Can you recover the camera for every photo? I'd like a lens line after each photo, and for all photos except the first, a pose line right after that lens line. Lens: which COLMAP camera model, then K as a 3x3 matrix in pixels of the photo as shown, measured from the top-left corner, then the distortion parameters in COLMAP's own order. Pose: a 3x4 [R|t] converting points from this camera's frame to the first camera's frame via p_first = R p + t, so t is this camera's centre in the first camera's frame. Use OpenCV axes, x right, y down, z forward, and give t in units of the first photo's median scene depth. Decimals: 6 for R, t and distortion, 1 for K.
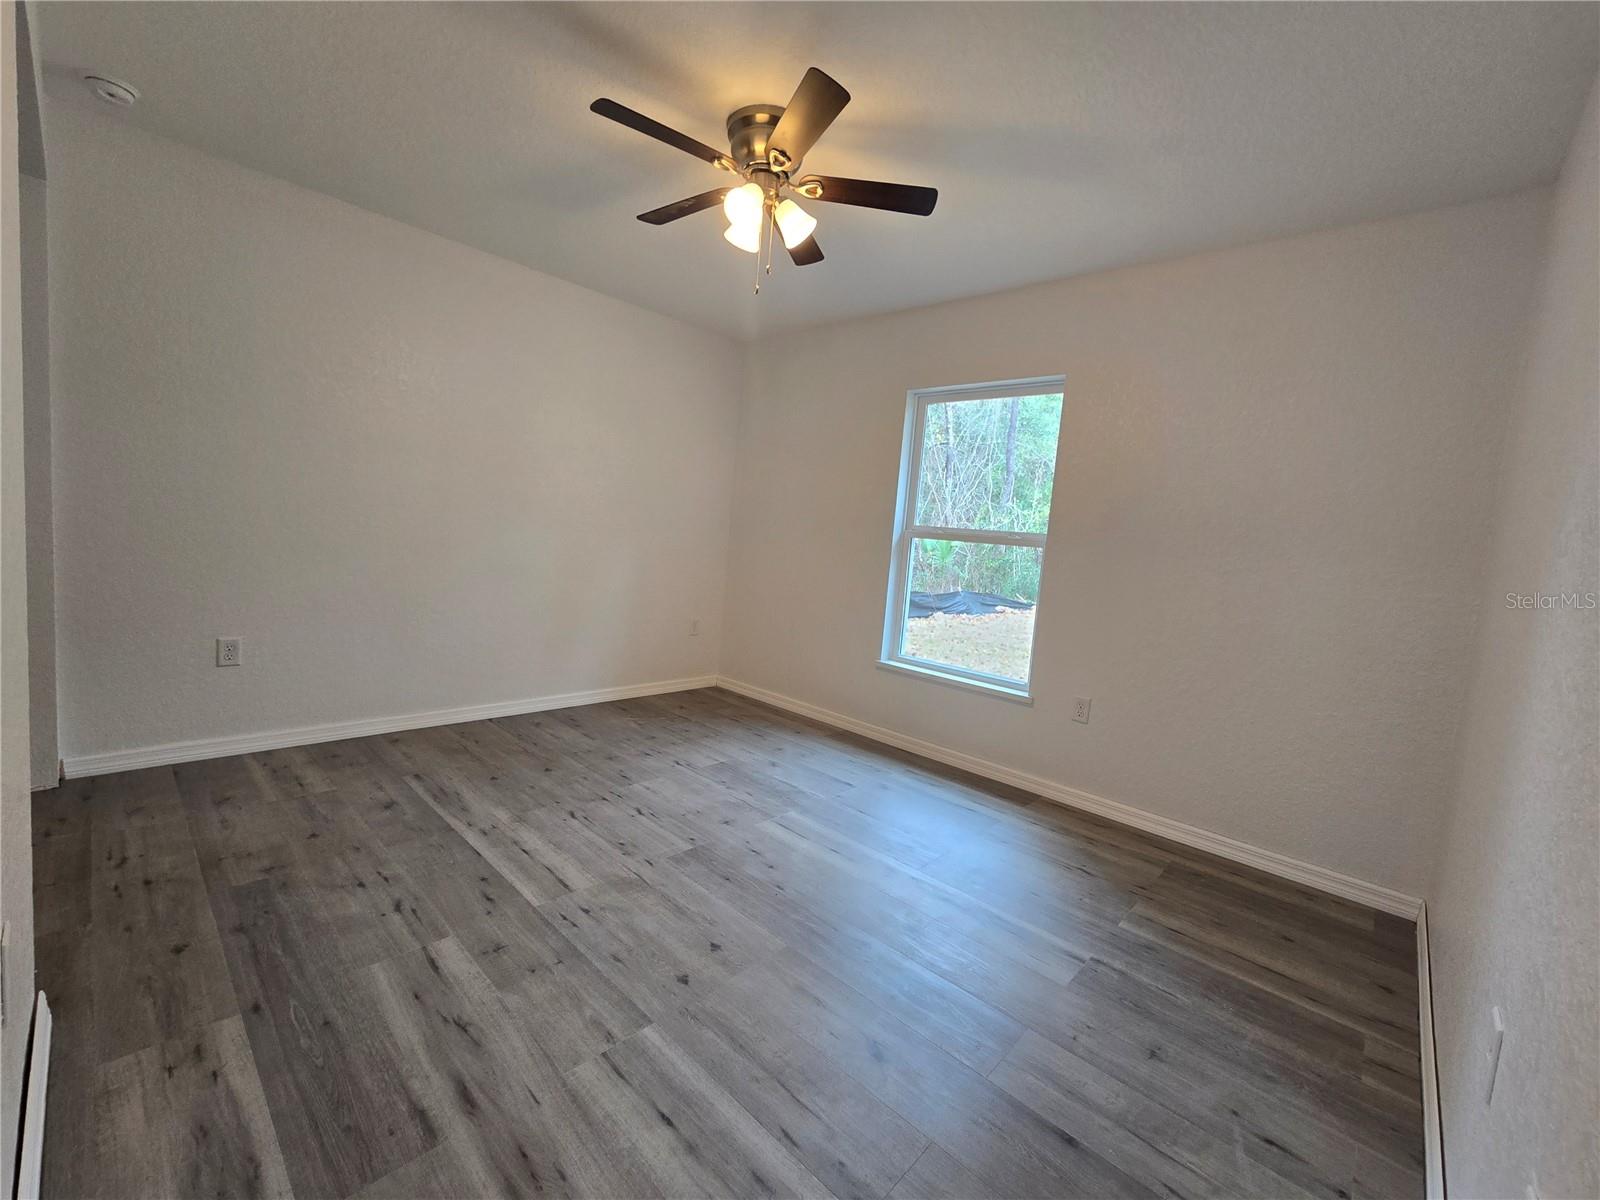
lens RADIAL K [[655.0, 0, 800.0], [0, 655.0, 600.0], [0, 0, 1]] dist [-0.003917, -0.000650]
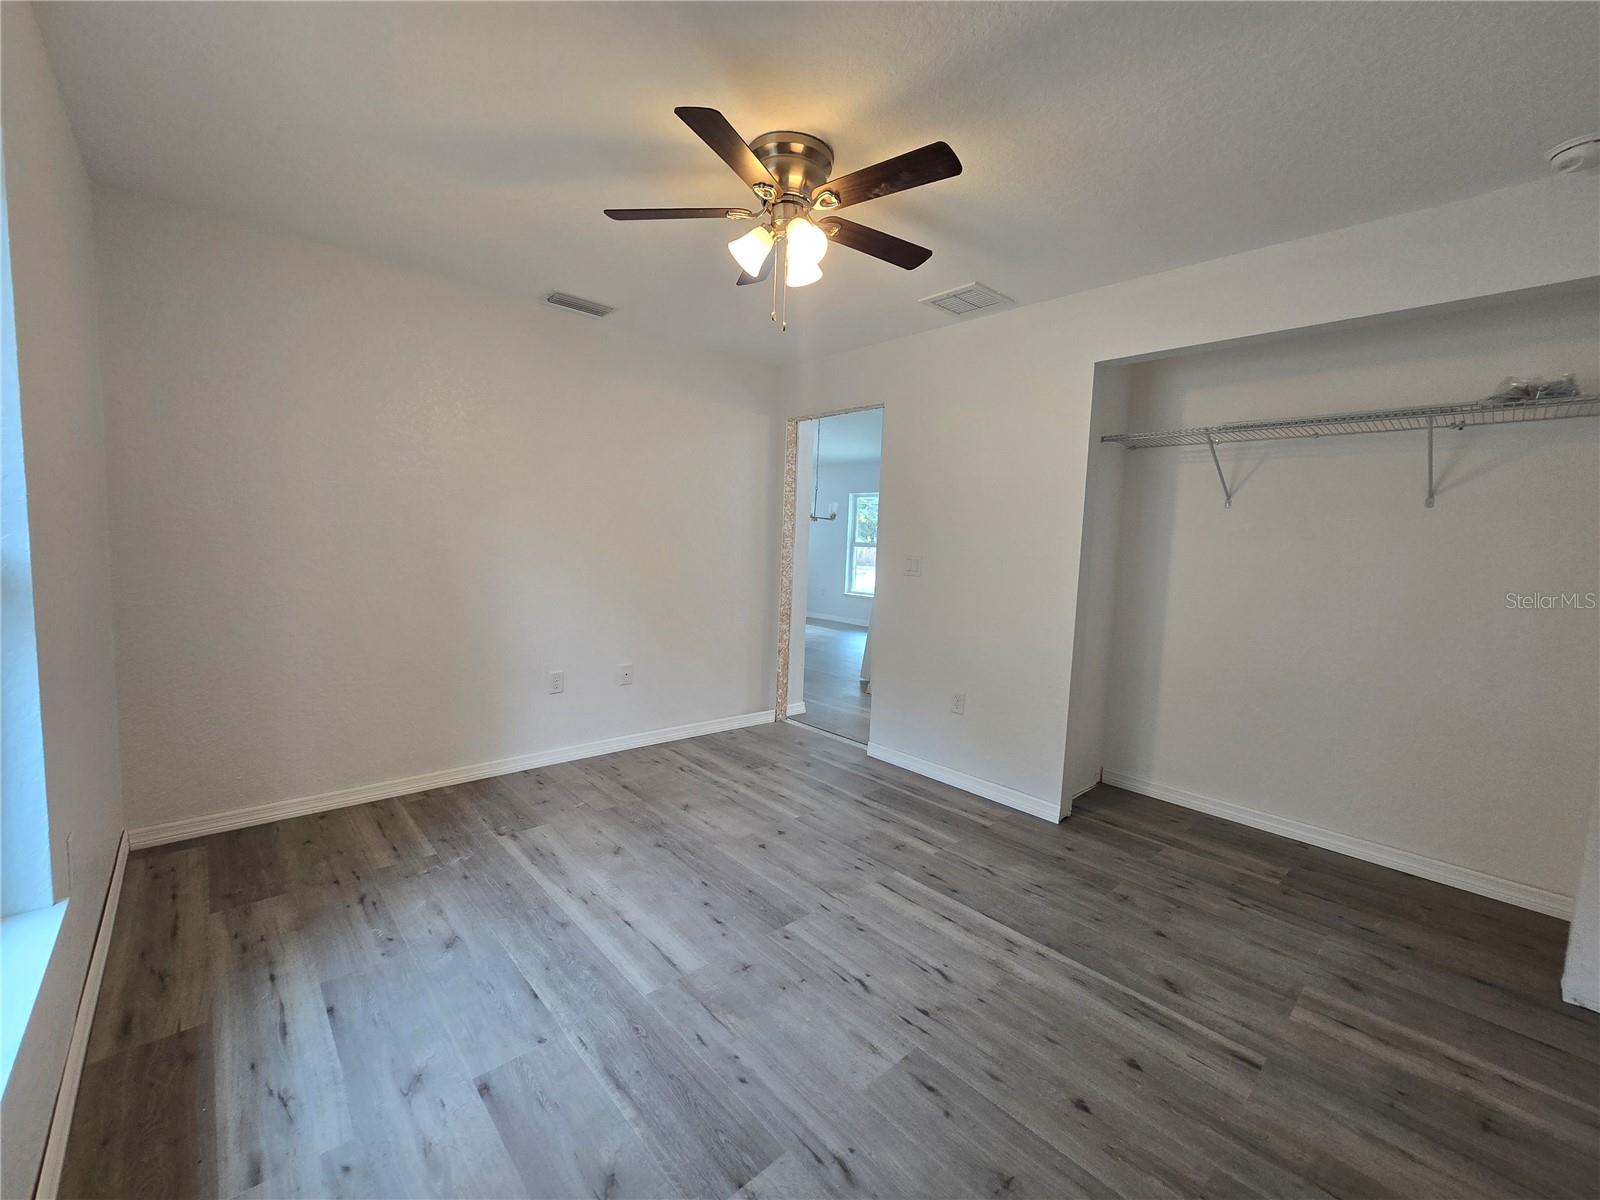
lens RADIAL K [[655.0, 0, 800.0], [0, 655.0, 600.0], [0, 0, 1]] dist [-0.003917, -0.000650]
pose [[-0.989093, -0.130413, 0.068459, -0.199396], [-0.114715, 0.973608, 0.197299, -0.270136], [-0.092383, 0.187294, -0.977950, 1.926572]]
